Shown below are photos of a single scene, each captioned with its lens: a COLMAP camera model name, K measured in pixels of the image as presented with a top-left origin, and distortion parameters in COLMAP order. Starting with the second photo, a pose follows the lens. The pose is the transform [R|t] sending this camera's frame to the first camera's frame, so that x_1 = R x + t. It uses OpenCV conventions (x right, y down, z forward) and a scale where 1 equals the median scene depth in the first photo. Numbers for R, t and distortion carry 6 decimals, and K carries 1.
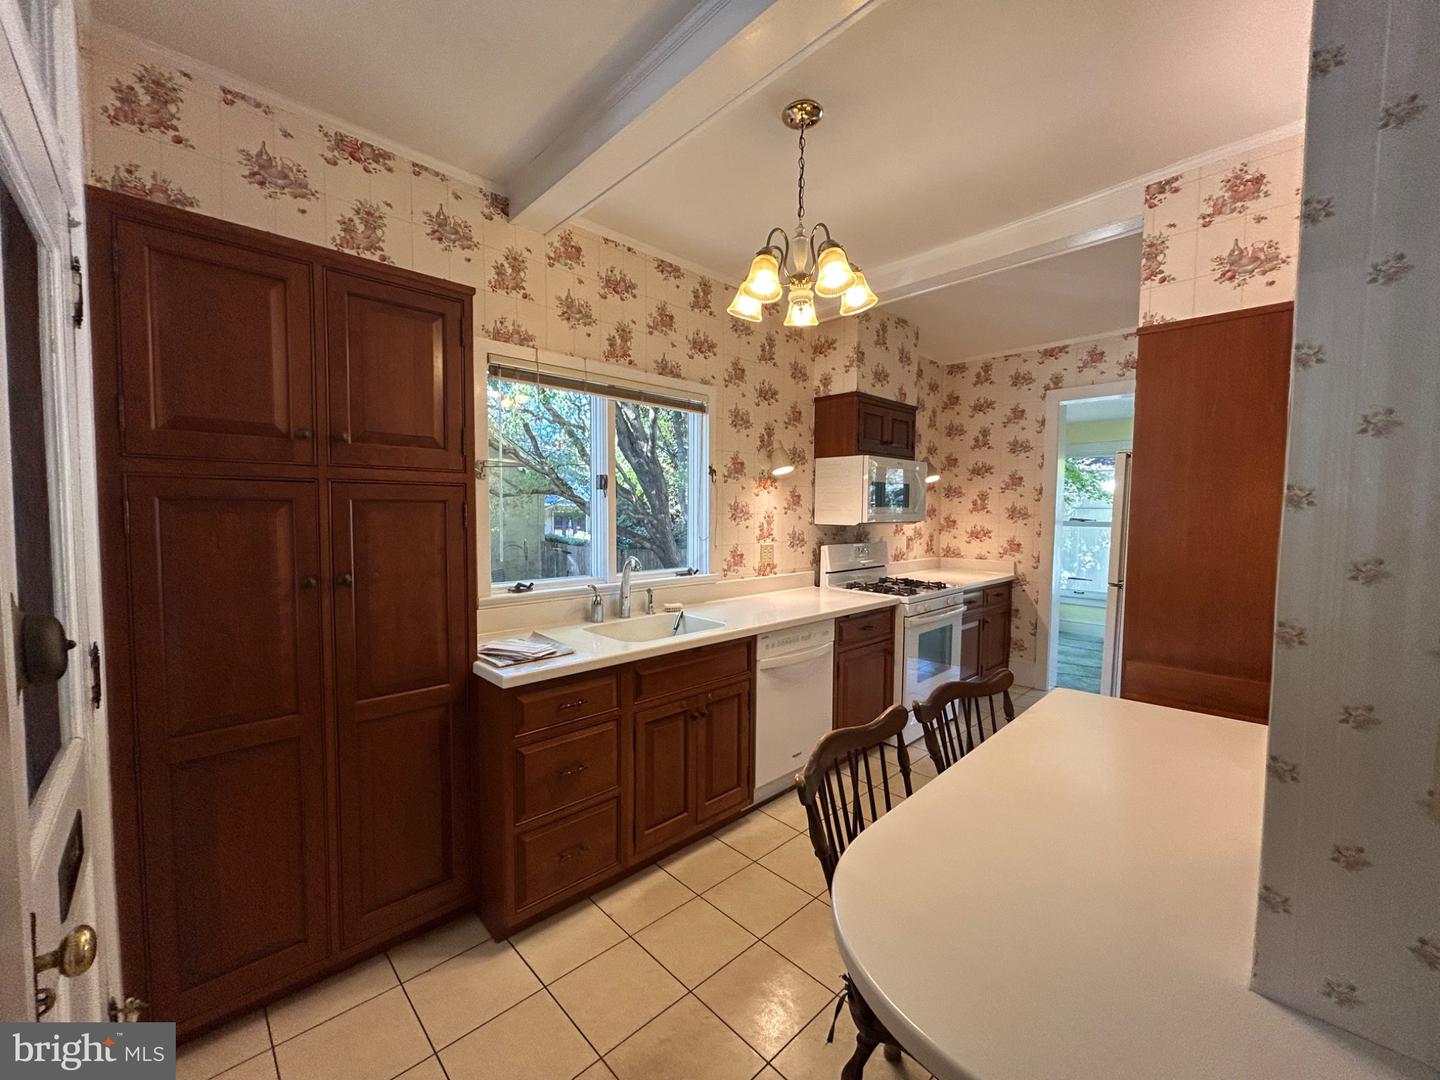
lens RADIAL K [[578.1, 0, 719.4], [0, 578.1, 539.5], [0, 0, 1]] dist [-0.000232, 0.000026]
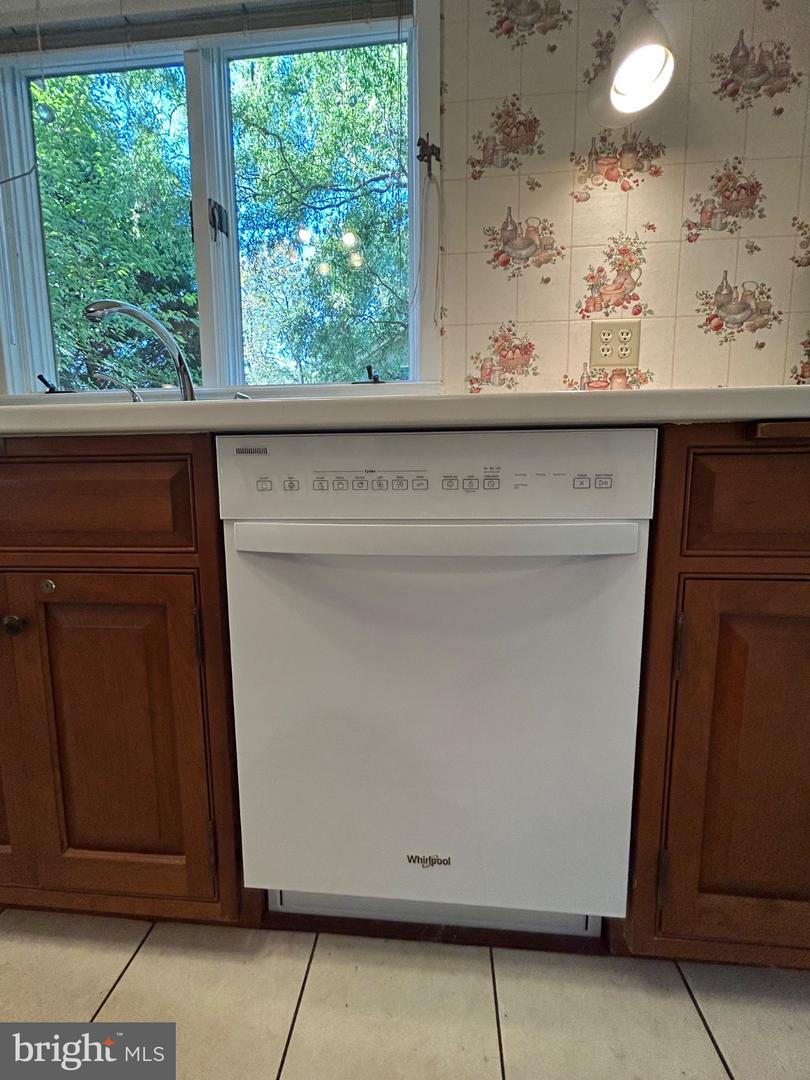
lens RADIAL K [[433.6, 0, 404.6], [0, 433.6, 542.3], [0, 0, 1]] dist [-0.000232, 0.000026]
pose [[0.659032, 0.076969, -0.748166, 0.242629], [-0.024352, 0.996412, 0.081057, 0.154400], [0.751721, -0.035200, 0.658541, 0.711446]]
